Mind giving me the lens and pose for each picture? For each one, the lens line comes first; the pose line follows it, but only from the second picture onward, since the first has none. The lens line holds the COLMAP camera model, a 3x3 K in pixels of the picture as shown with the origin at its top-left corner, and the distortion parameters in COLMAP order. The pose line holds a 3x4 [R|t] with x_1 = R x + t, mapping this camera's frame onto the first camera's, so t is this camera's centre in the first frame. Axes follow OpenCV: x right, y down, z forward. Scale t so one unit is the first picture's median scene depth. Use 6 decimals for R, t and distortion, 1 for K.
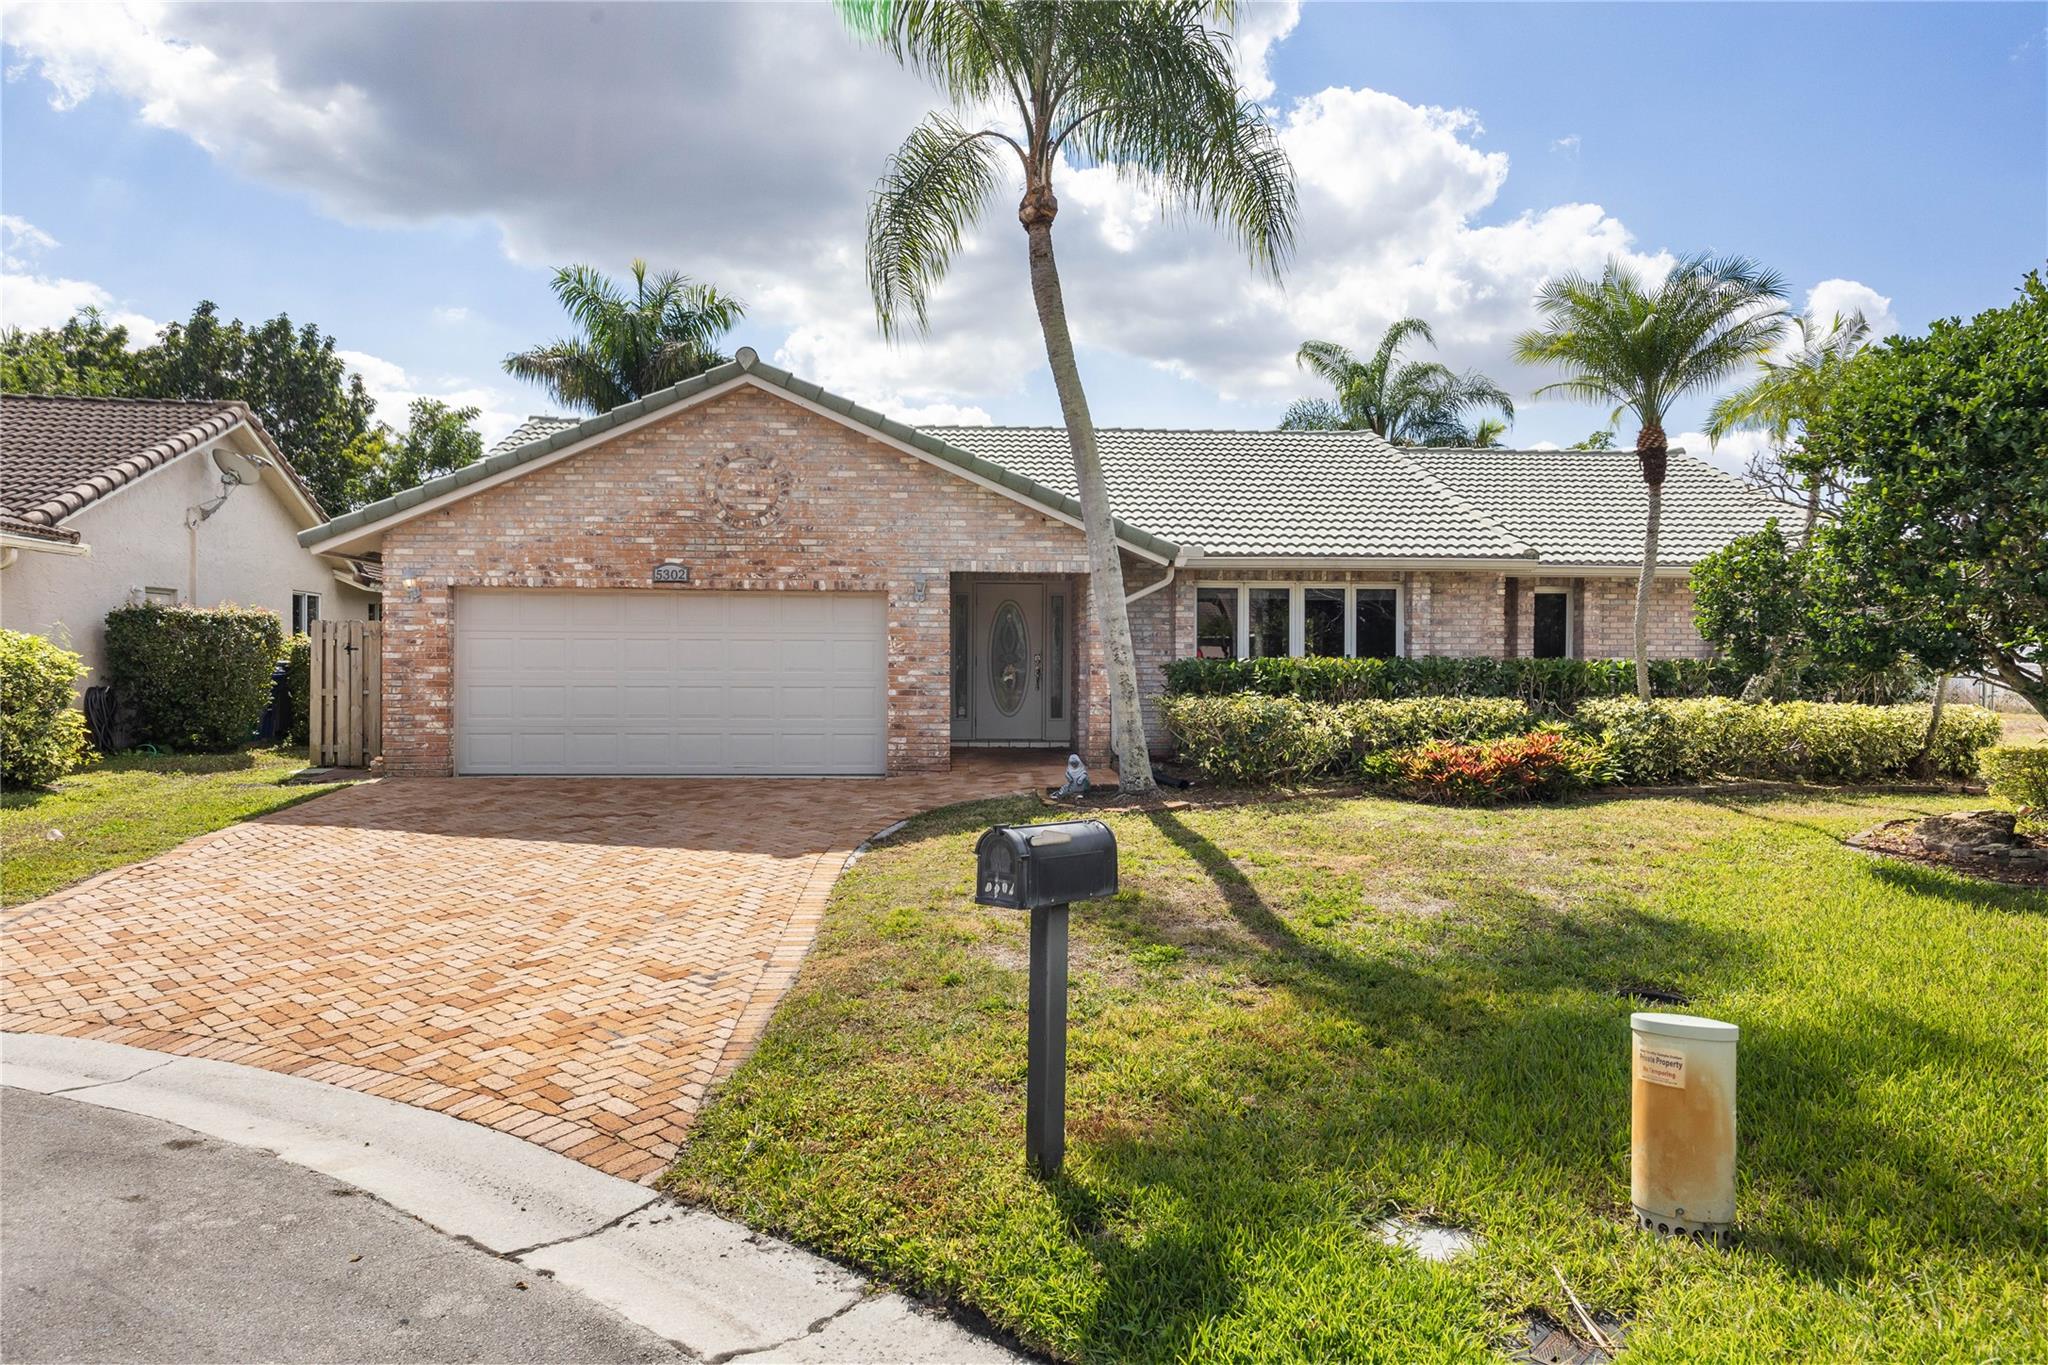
lens RADIAL K [[1358.8, 0, 1023.3], [0, 1358.8, 680.3], [0, 0, 1]] dist [-0.000038, 0.000000]
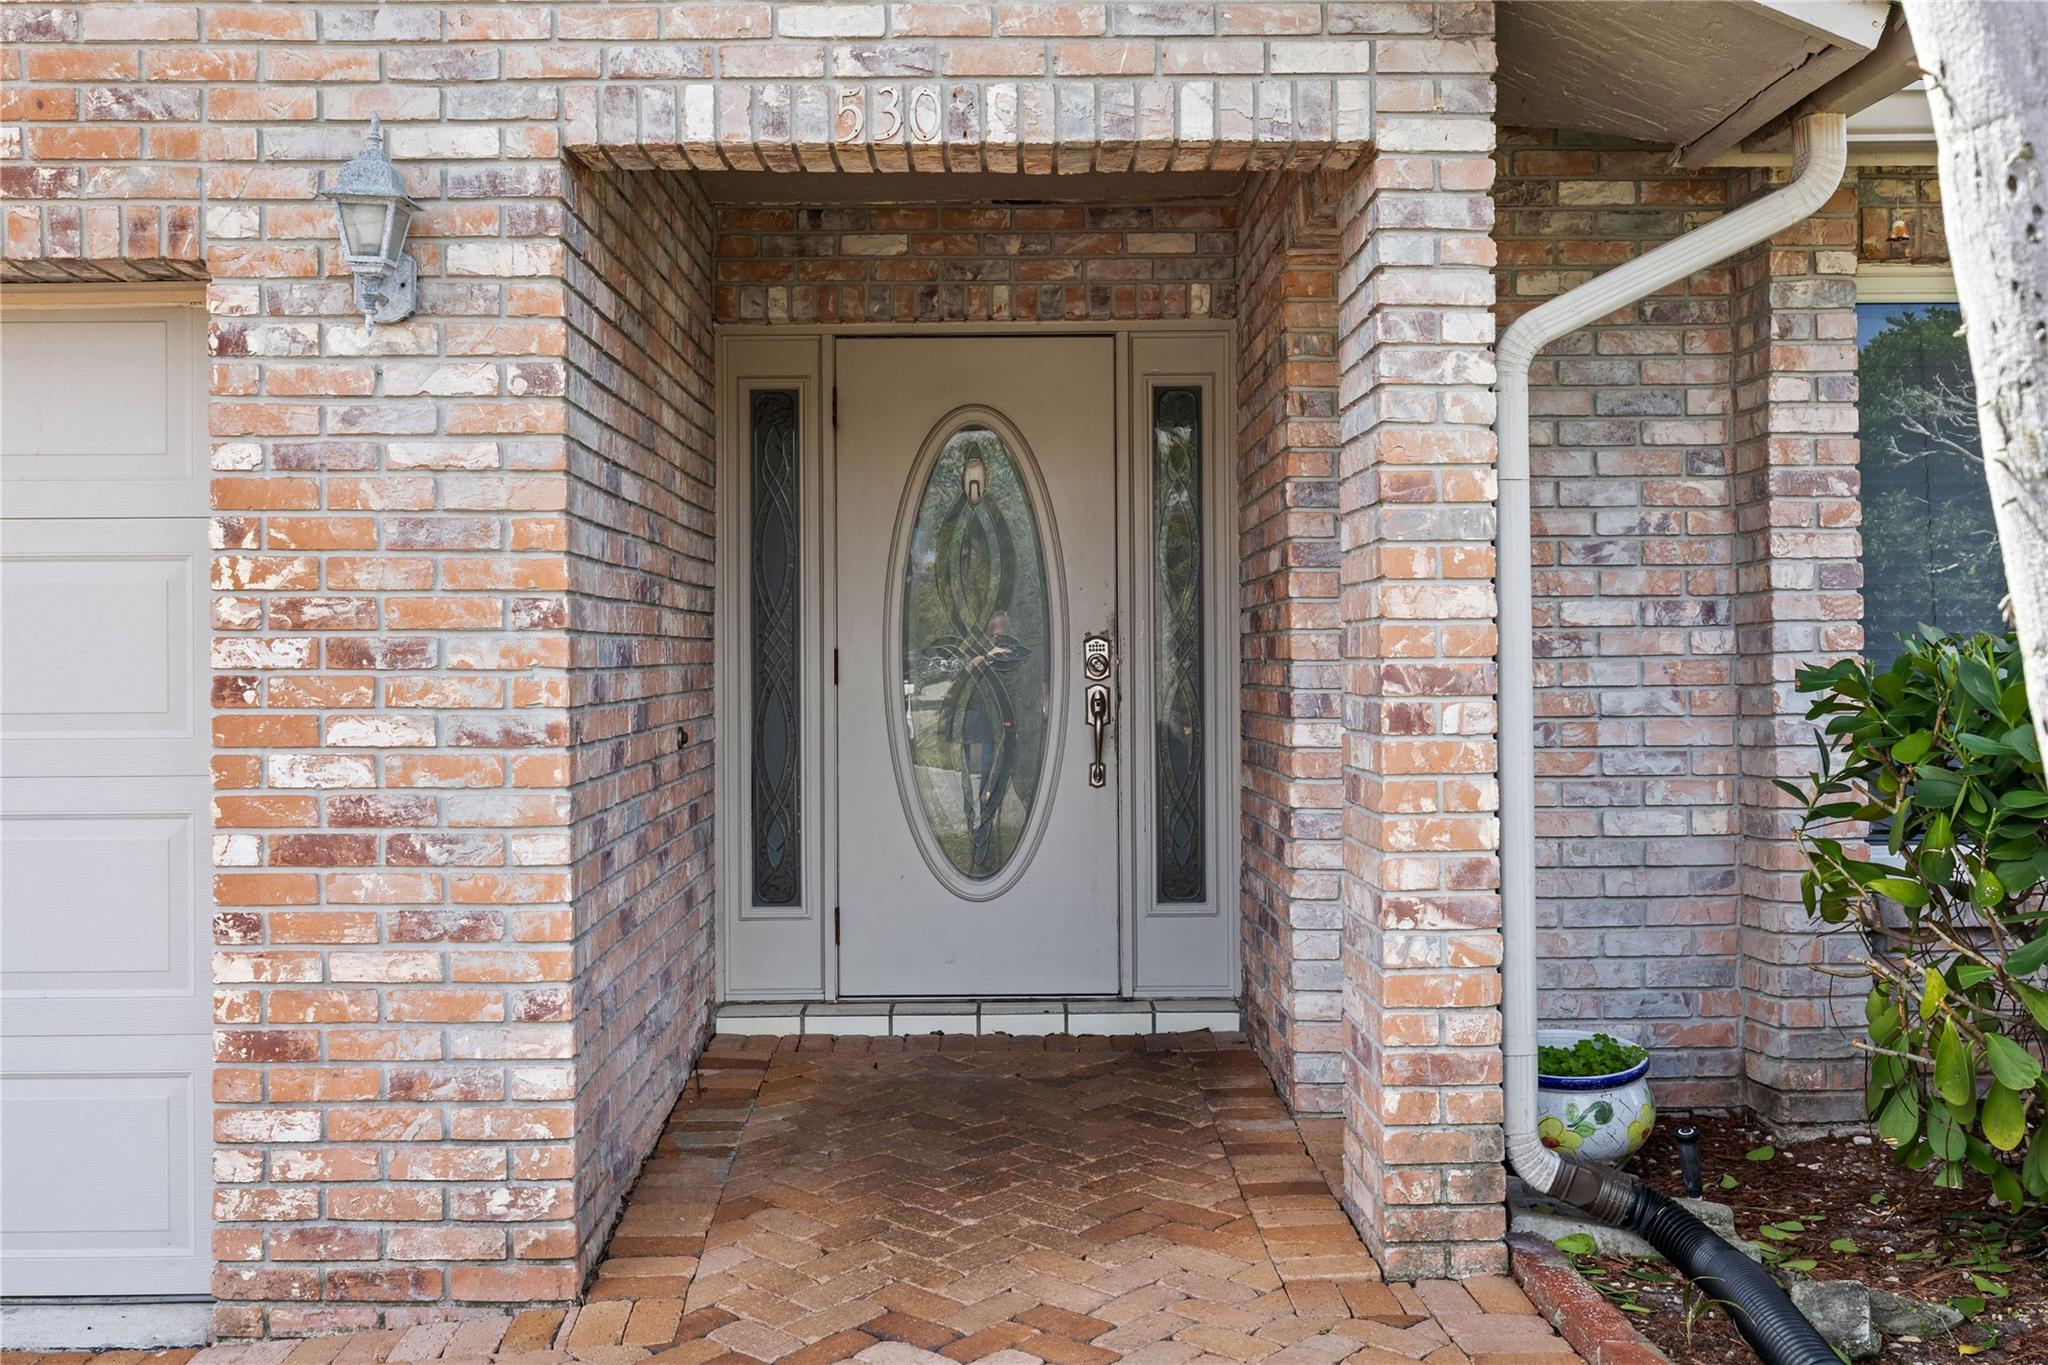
lens RADIAL K [[2063.7, 0, 1024.4], [0, 2063.7, 682.4], [0, 0, 1]] dist [-0.000588, 0.000000]
pose [[0.998990, -0.012667, -0.043121, 0.015289], [0.012333, 0.999892, -0.008005, -0.008968], [0.043218, 0.007465, 0.999038, 0.739995]]
